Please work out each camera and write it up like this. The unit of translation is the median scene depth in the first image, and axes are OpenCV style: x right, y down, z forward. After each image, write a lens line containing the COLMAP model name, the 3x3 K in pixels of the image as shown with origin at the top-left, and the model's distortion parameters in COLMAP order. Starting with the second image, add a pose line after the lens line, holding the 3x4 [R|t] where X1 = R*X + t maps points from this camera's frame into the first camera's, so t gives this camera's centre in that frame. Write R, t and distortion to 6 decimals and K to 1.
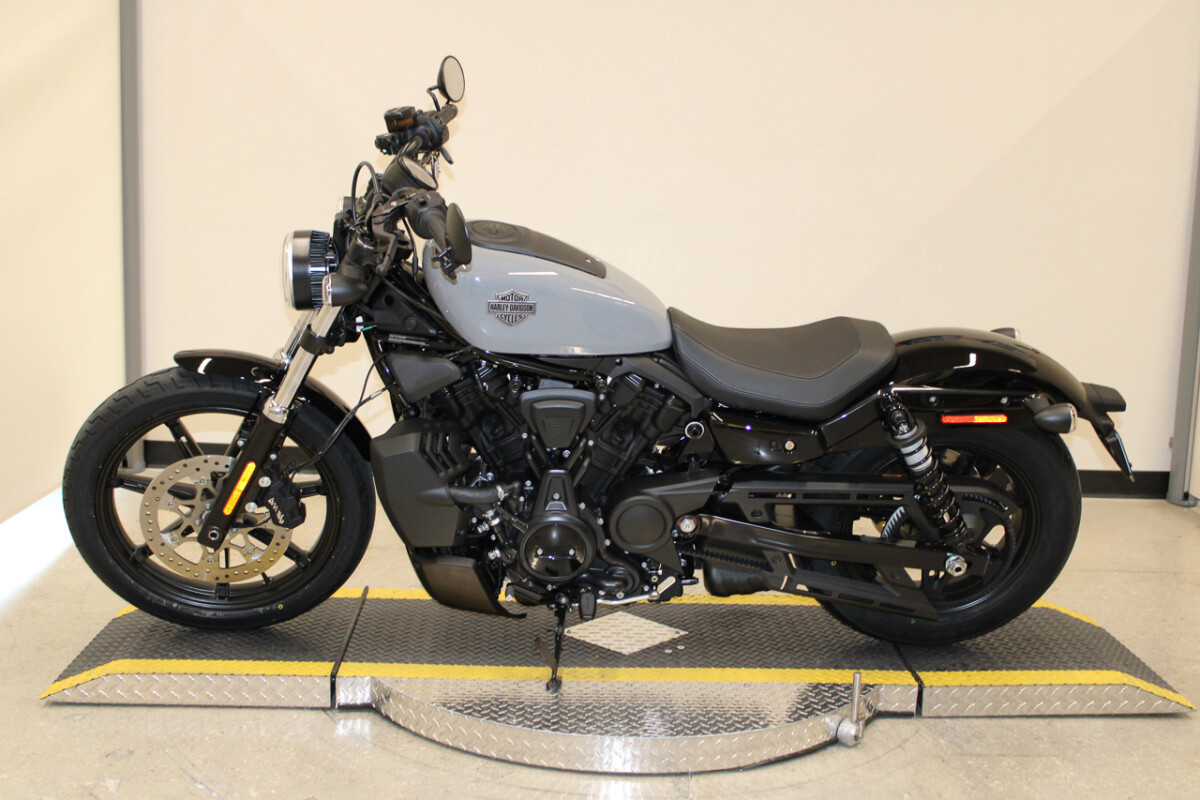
lens RADIAL K [[1851.9, 0, 600.0], [0, 1851.9, 400.0], [0, 0, 1]] dist [0.002381, 0.009133]
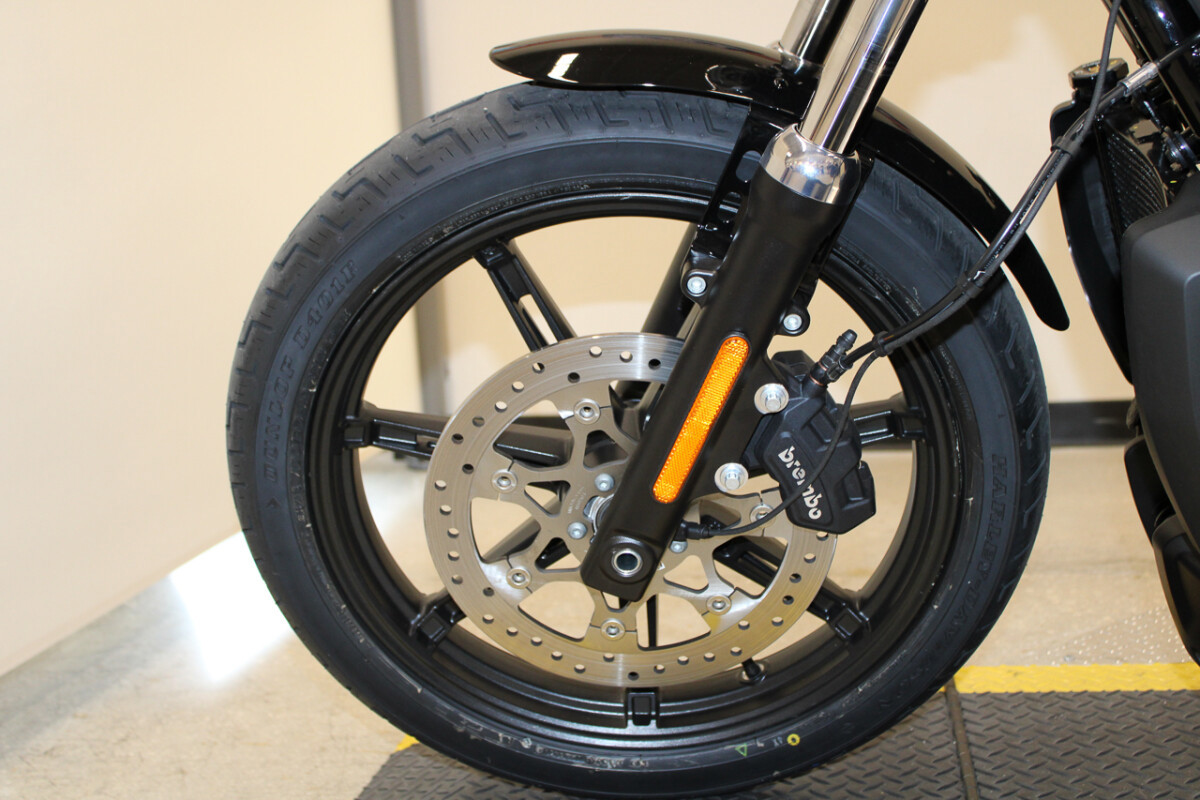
lens RADIAL K [[1543.2, 0, 600.0], [0, 1543.2, 400.0], [0, 0, 1]] dist [-0.018205, -0.014558]
pose [[0.985794, -0.057461, -0.157827, -0.163007], [0.053577, 0.998150, -0.028754, 0.049624], [0.159187, 0.019890, 0.987048, 0.697644]]
